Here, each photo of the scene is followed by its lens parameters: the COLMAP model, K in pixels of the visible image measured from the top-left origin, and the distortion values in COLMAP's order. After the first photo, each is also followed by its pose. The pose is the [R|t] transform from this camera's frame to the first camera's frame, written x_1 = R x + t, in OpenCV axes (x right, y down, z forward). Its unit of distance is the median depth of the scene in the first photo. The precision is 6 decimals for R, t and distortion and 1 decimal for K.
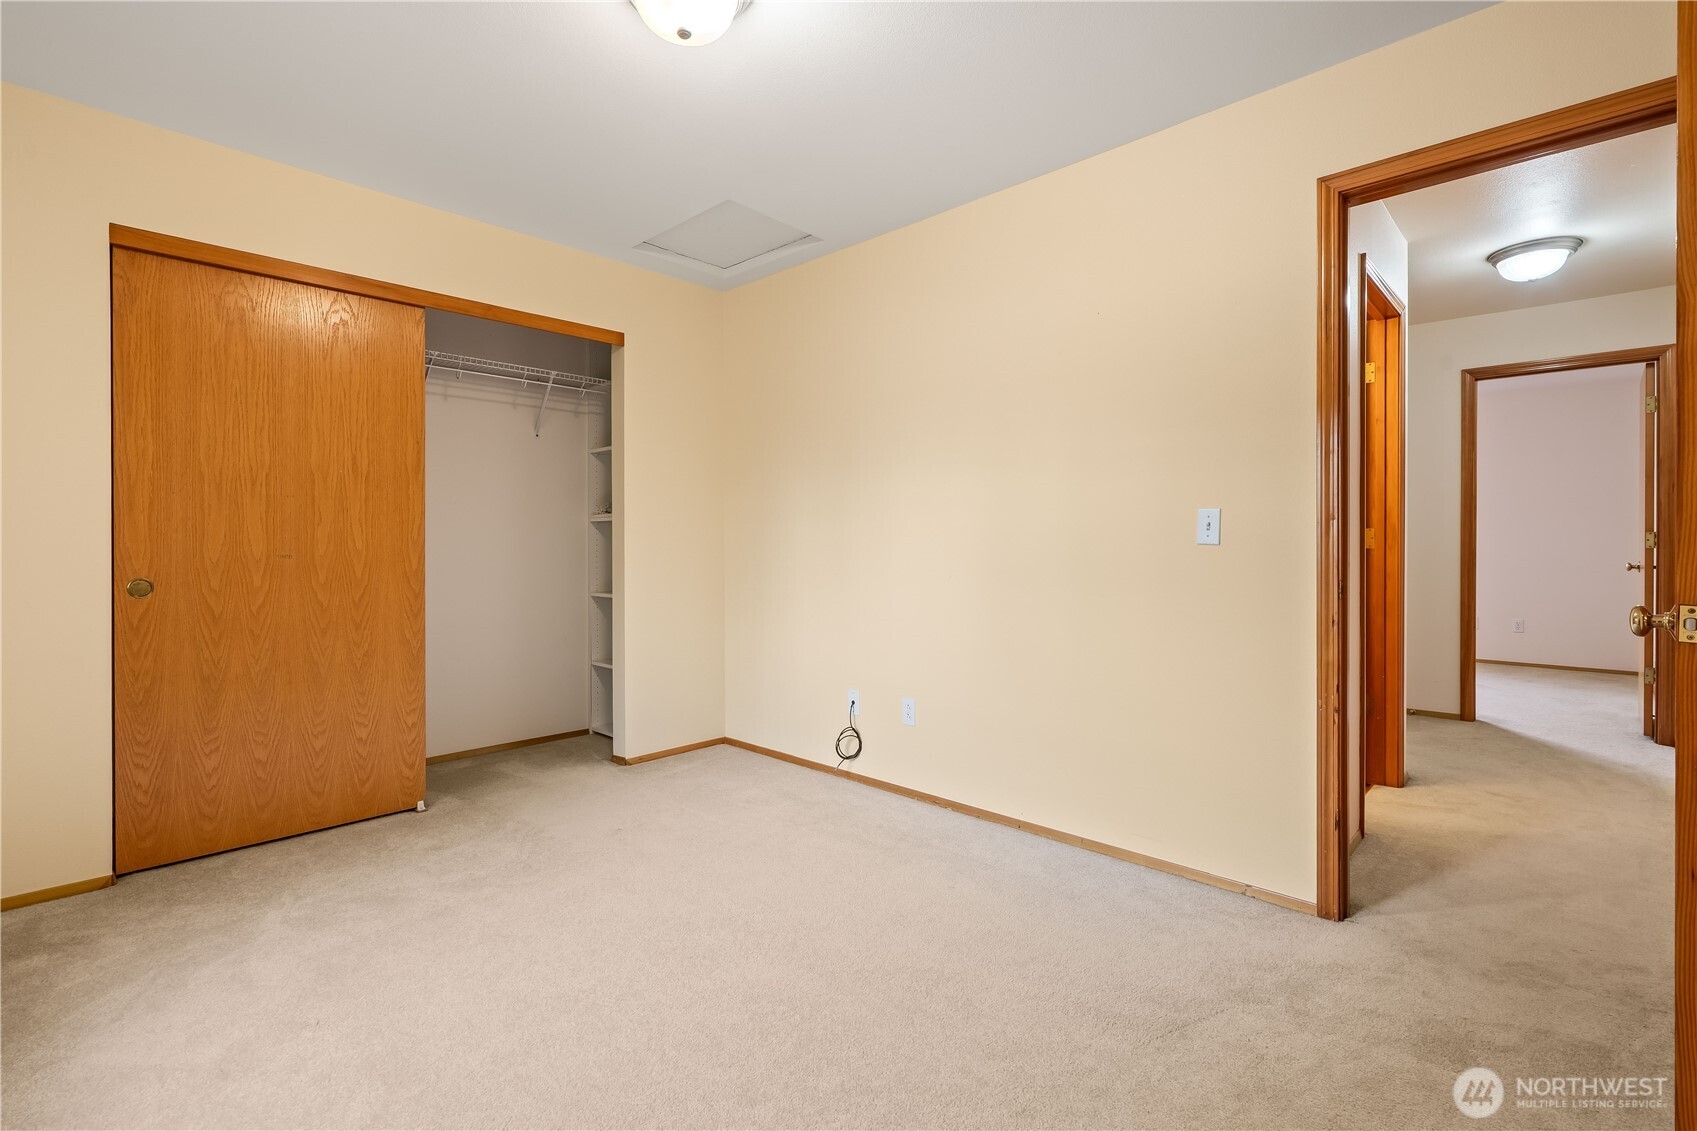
lens RADIAL K [[776.1, 0, 833.4], [0, 776.1, 558.5], [0, 0, 1]] dist [-0.006687, 0.004148]
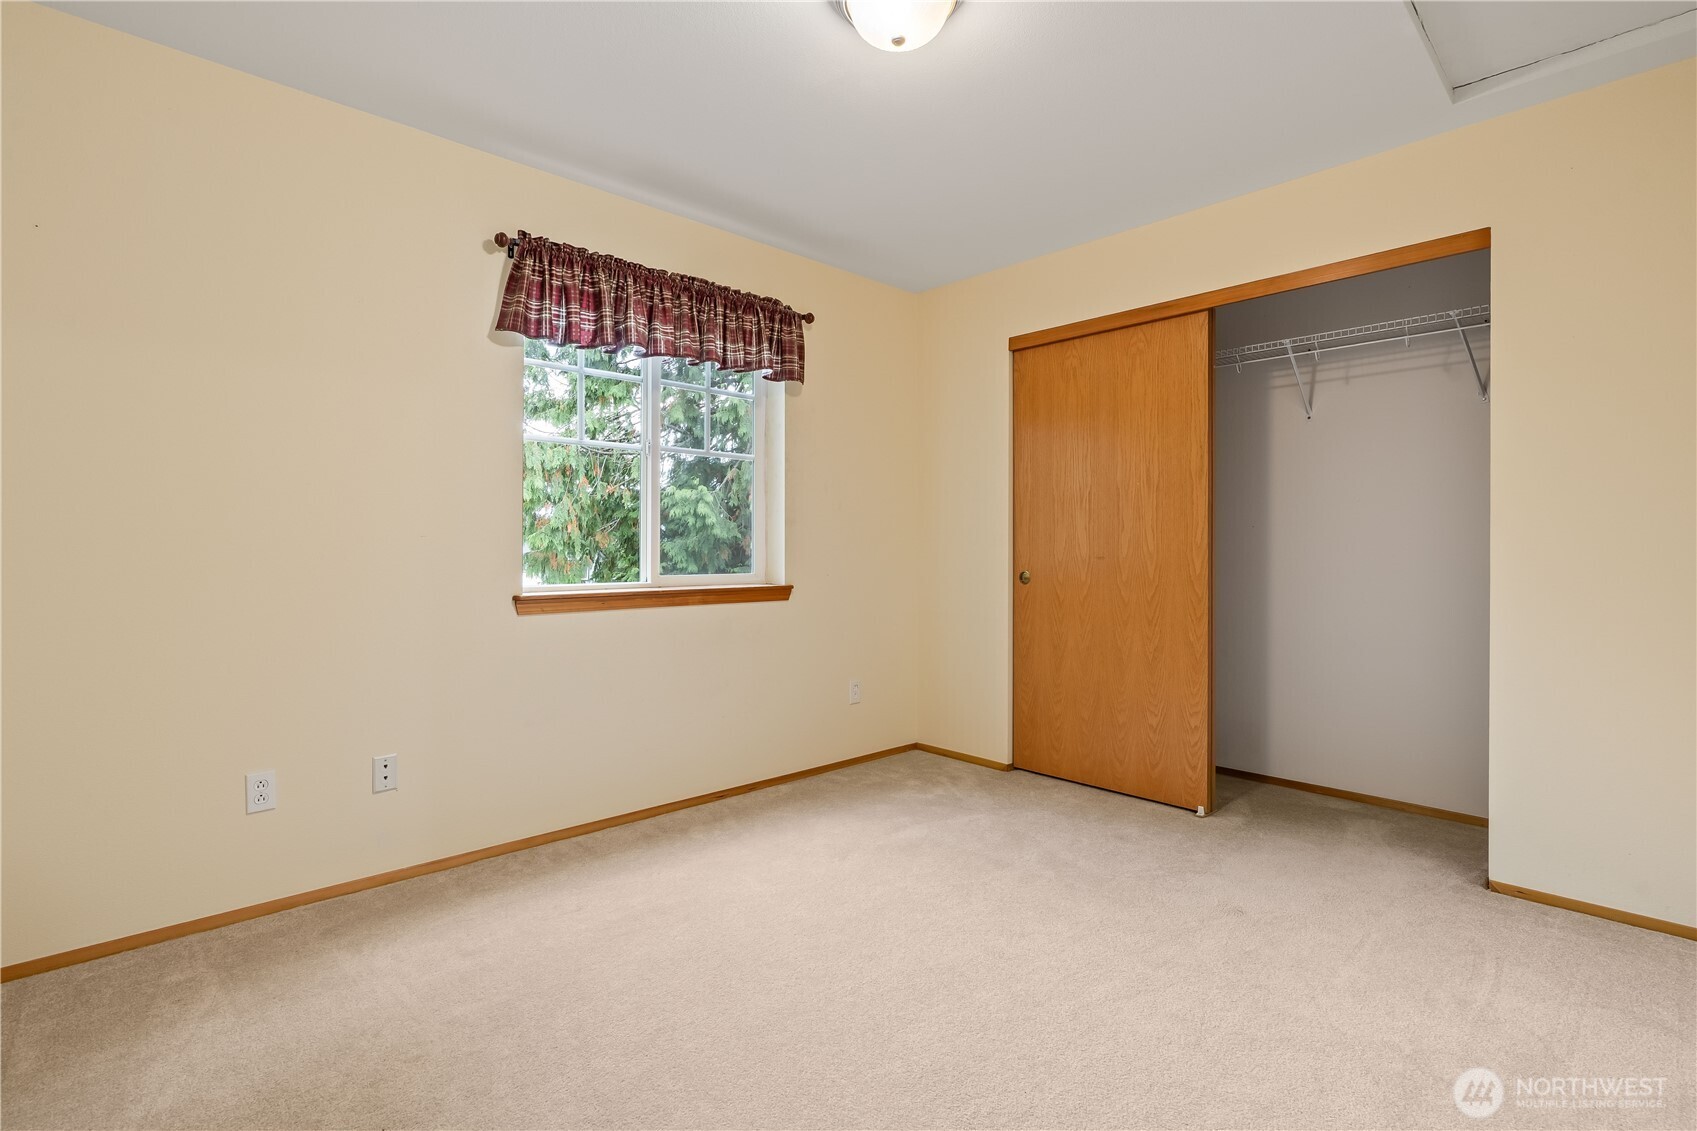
lens RADIAL K [[776.1, 0, 830.8], [0, 776.1, 555.0], [0, 0, 1]] dist [-0.006687, 0.004148]
pose [[-0.033404, 0.013445, -0.999351, 0.542573], [-0.021027, 0.999679, 0.014152, -0.016135], [0.999221, 0.021486, -0.033111, 0.628058]]
